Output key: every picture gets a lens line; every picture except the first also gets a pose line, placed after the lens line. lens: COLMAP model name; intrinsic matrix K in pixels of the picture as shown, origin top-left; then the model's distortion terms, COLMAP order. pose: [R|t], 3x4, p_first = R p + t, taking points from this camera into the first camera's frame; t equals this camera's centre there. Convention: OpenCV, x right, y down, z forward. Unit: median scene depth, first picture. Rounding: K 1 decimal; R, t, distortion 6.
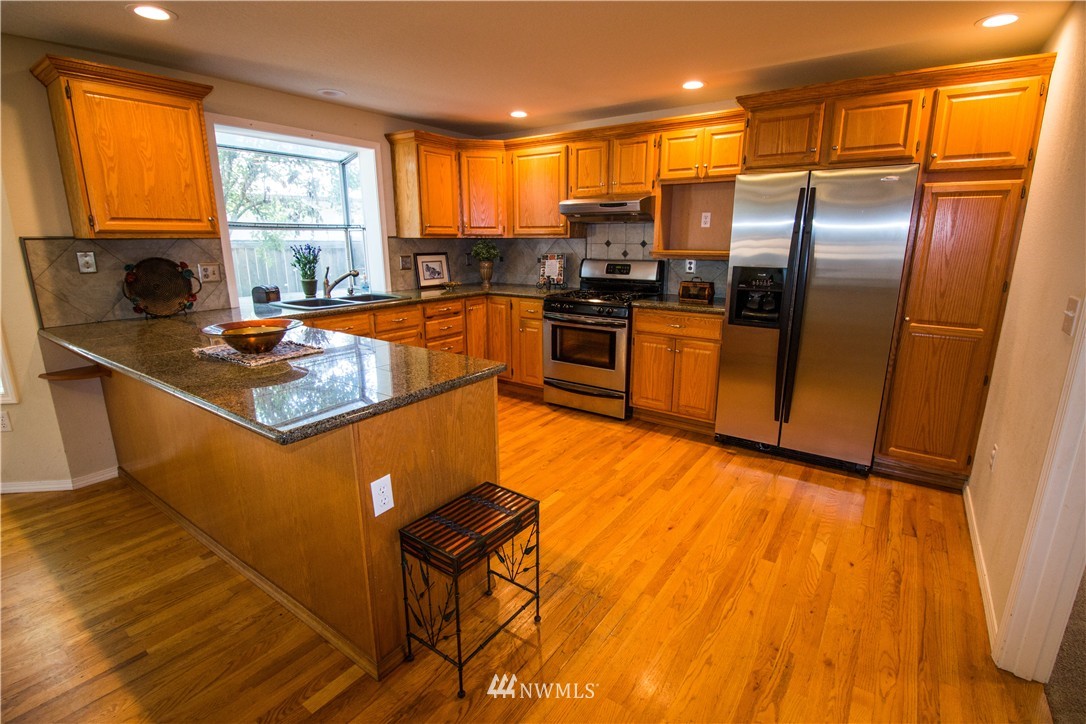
lens RADIAL K [[508.2, 0, 548.1], [0, 508.2, 360.1], [0, 0, 1]] dist [0.002189, -0.016505]
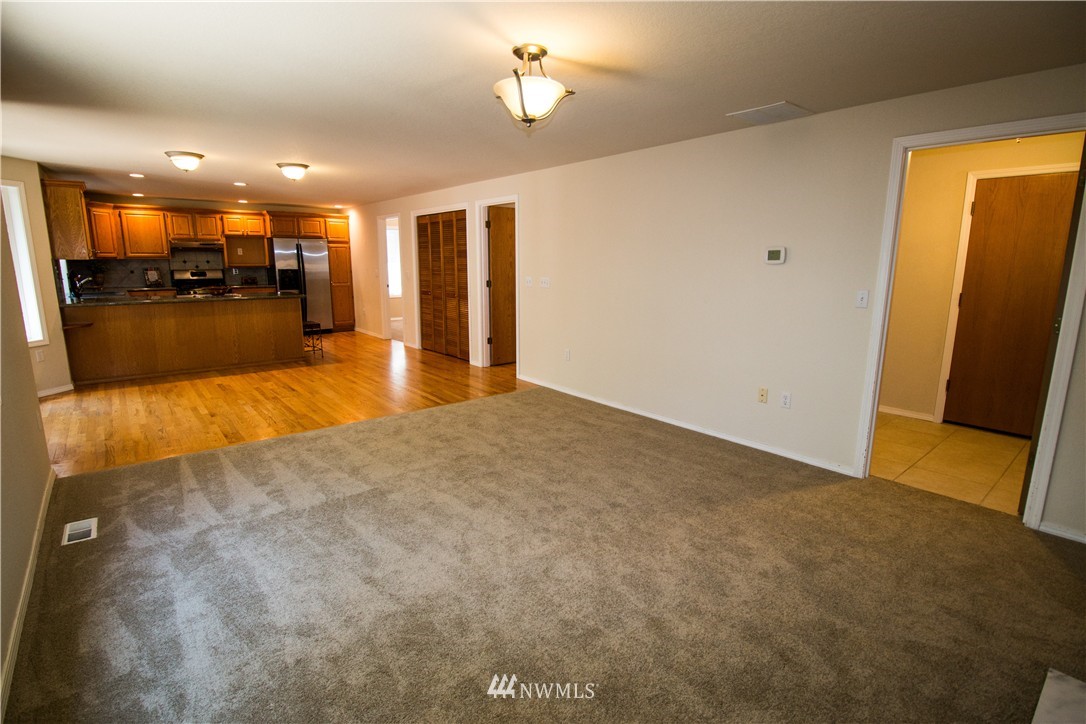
lens RADIAL K [[508.2, 0, 548.1], [0, 508.2, 360.1], [0, 0, 1]] dist [0.002189, -0.016505]
pose [[0.251345, -0.185877, 0.949882, -1.796337], [0.218277, 0.966991, 0.131467, 0.230789], [-0.942964, 0.174294, 0.283621, -0.999394]]
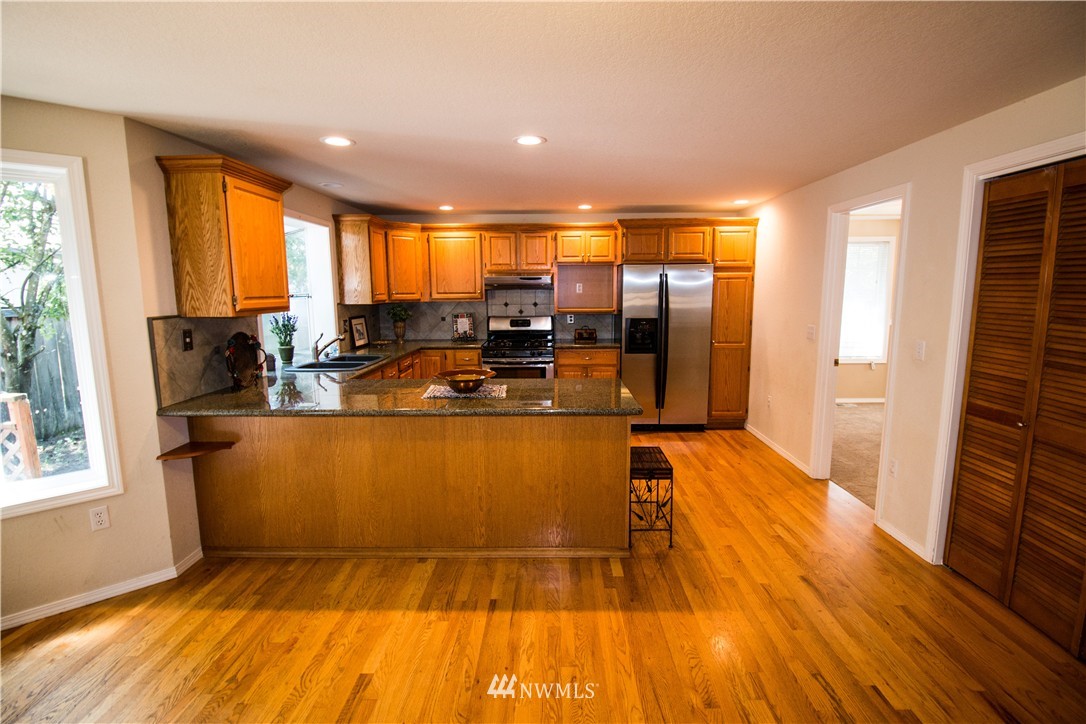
lens RADIAL K [[508.2, 0, 548.1], [0, 508.2, 360.1], [0, 0, 1]] dist [0.002189, -0.016505]
pose [[0.824866, -0.086397, 0.558688, -0.676689], [0.139492, 0.988802, -0.053039, 0.000942], [-0.547849, 0.121683, 0.827680, -0.179374]]
